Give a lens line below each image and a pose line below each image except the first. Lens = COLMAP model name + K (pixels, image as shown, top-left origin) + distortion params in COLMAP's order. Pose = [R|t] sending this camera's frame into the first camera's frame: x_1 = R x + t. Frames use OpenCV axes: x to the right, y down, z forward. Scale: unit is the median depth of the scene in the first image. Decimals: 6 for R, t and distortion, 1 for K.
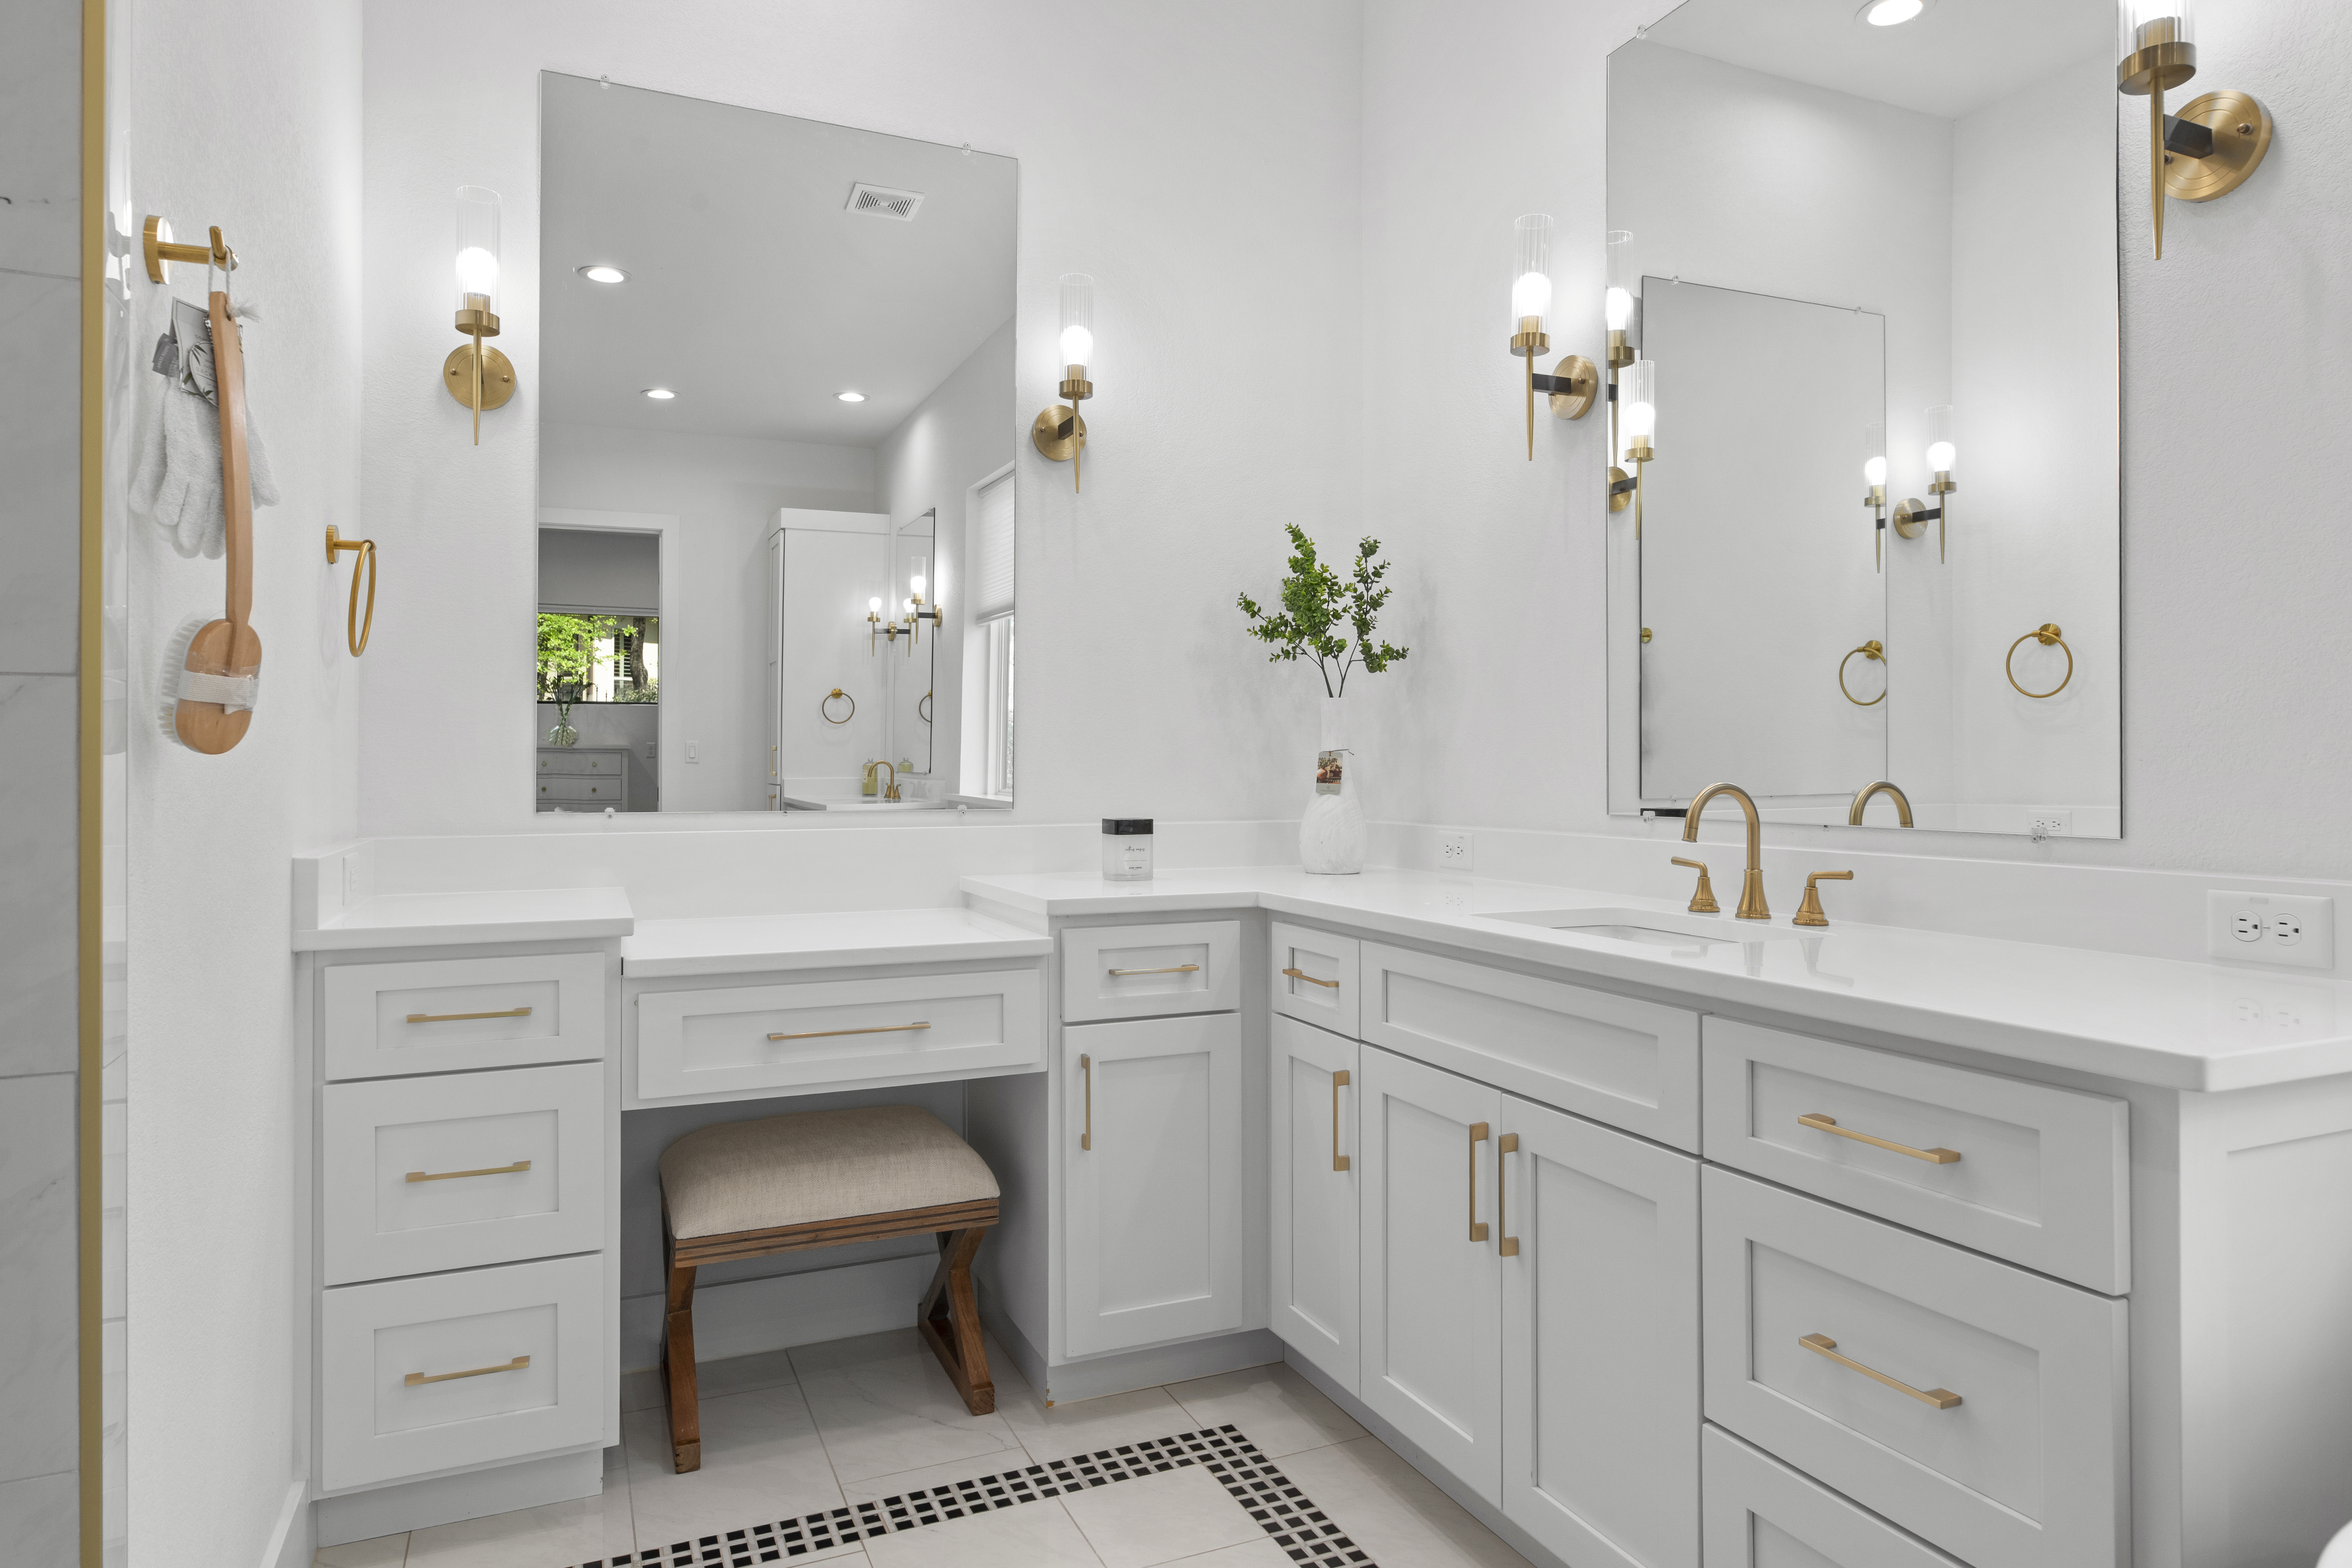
lens RADIAL K [[1395.2, 0, 1165.1], [0, 1395.2, 752.4], [0, 0, 1]] dist [-0.001505, -0.000505]
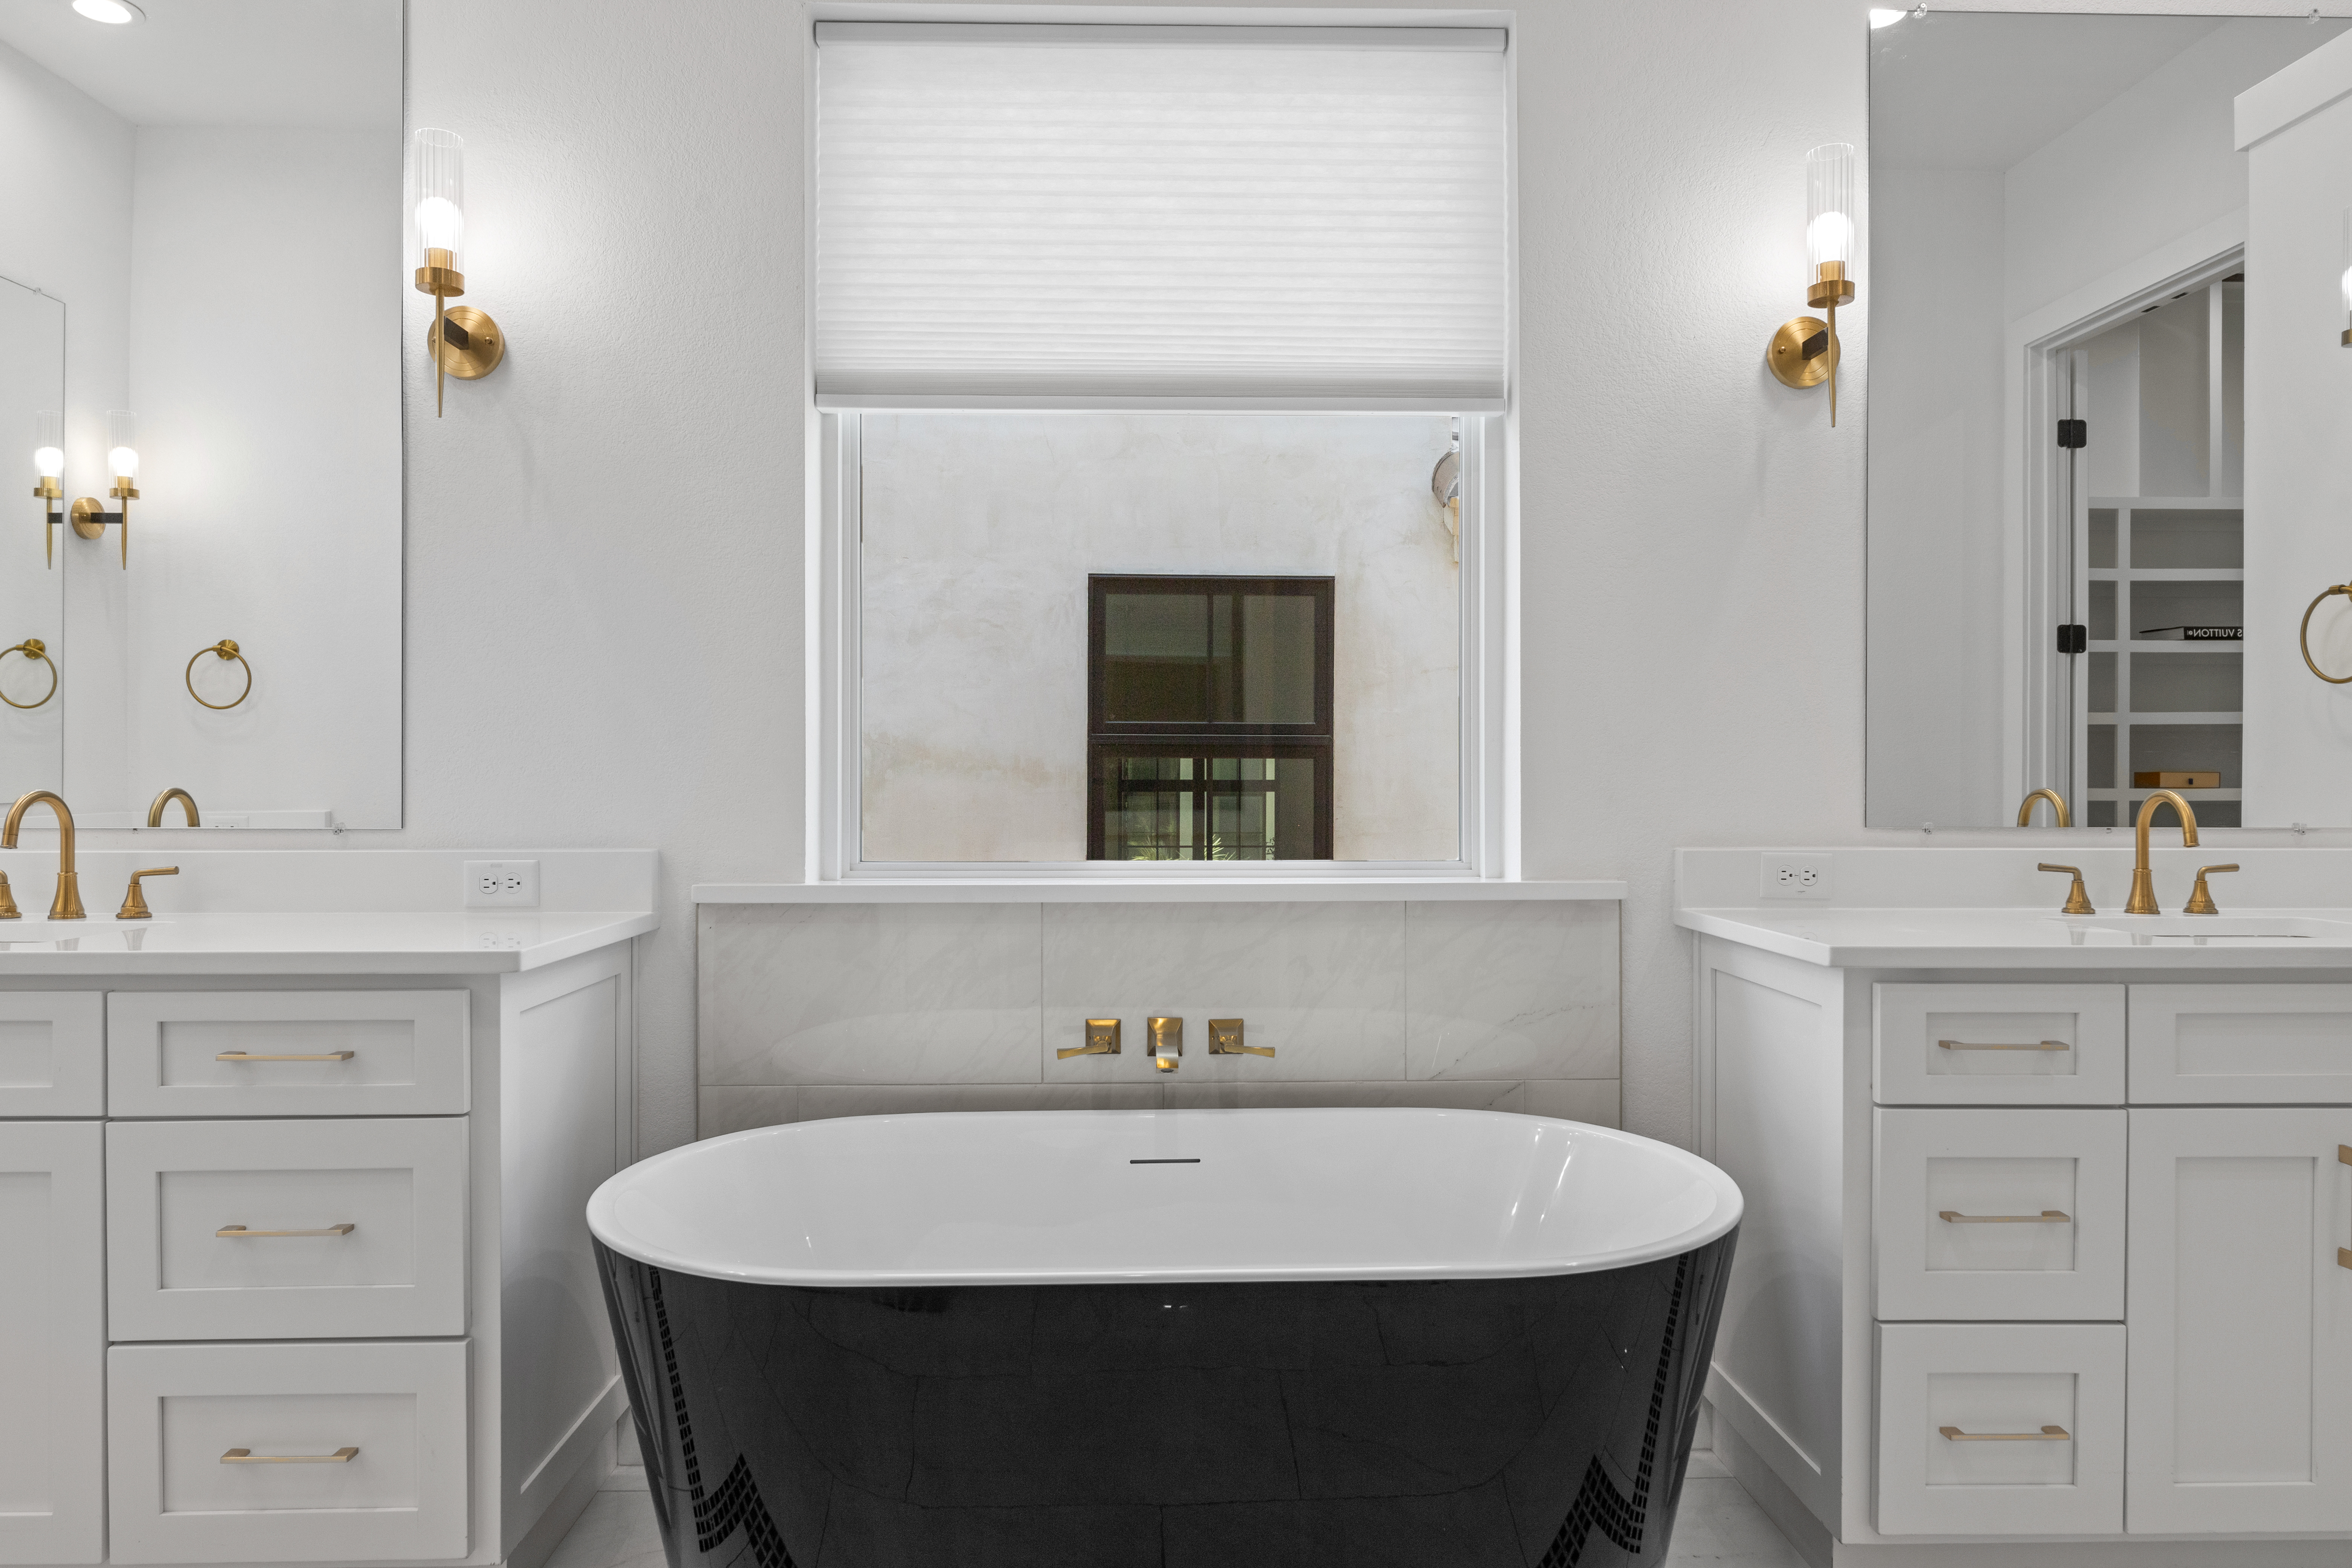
lens RADIAL K [[1499.8, 0, 1171.2], [0, 1499.8, 778.0], [0, 0, 1]] dist [-0.017613, 0.001045]
pose [[0.375641, -0.000746, 0.926765, -0.266399], [-0.011910, 0.999913, 0.005633, -0.003280], [-0.926689, -0.013154, 0.375600, -0.168989]]
